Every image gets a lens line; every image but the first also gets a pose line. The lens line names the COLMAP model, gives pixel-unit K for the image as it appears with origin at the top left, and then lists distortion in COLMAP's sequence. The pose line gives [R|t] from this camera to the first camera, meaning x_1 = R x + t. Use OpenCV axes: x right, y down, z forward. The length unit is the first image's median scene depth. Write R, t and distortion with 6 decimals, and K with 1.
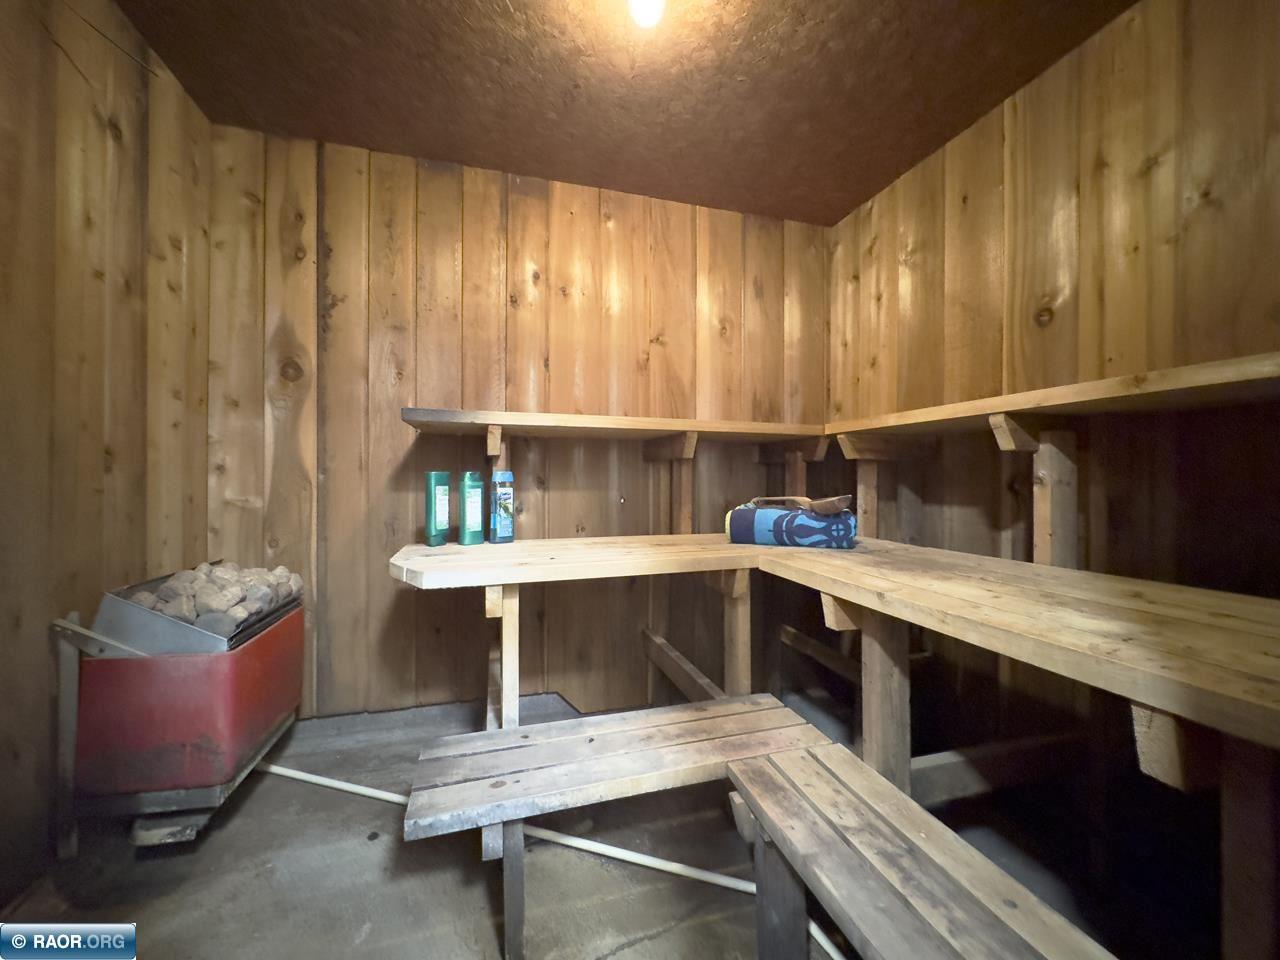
lens RADIAL K [[512.1, 0, 640.0], [0, 512.1, 480.0], [0, 0, 1]] dist [-0.001898, -0.000295]
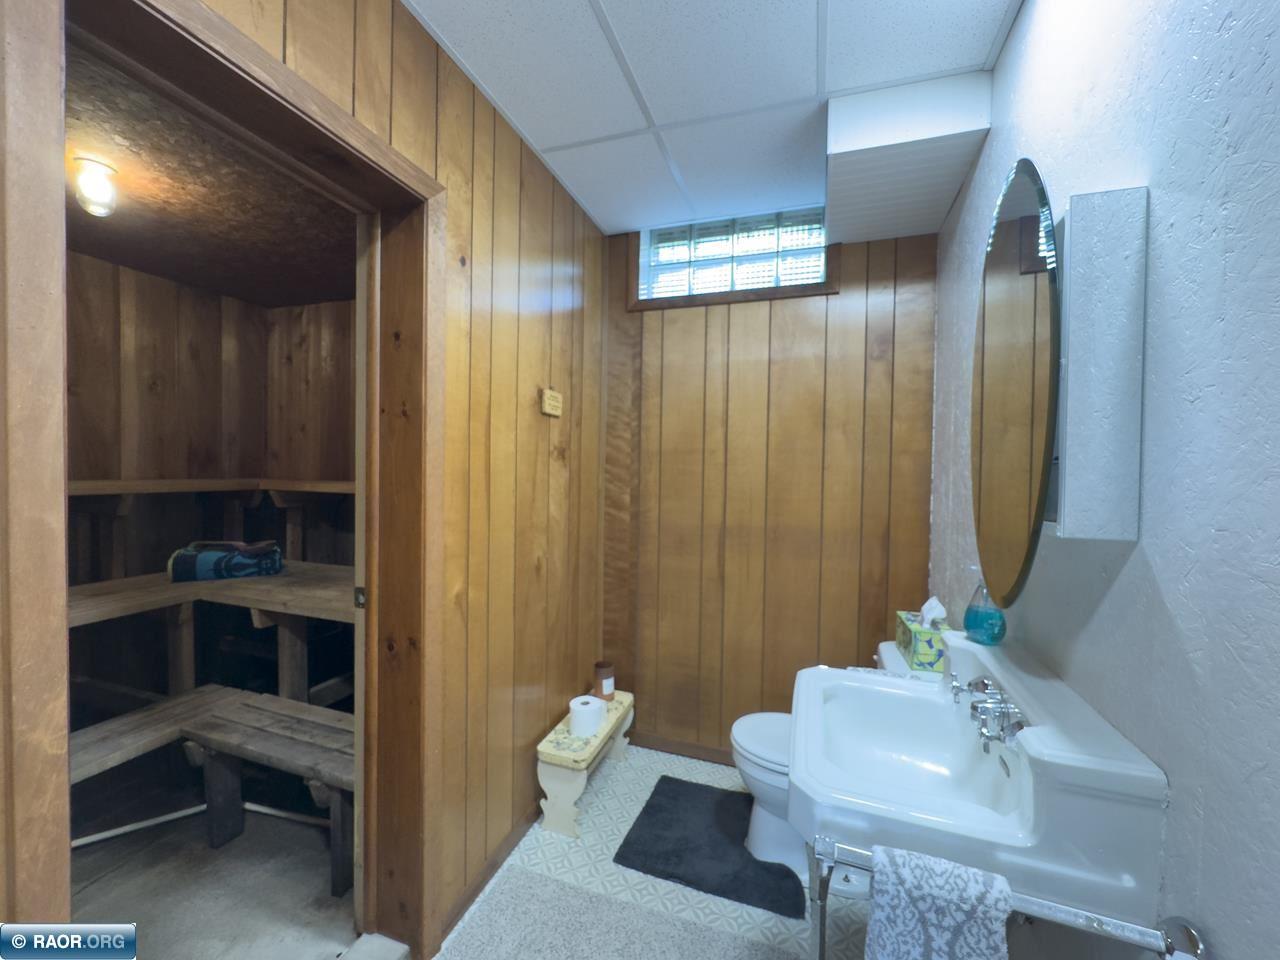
lens RADIAL K [[512.1, 0, 640.0], [0, 512.1, 480.0], [0, 0, 1]] dist [-0.001898, -0.000295]
pose [[0.571106, -0.009737, 0.820818, -0.226108], [-0.013864, 0.999673, 0.021505, -0.197523], [-0.820759, -0.023662, 0.570784, -0.772814]]
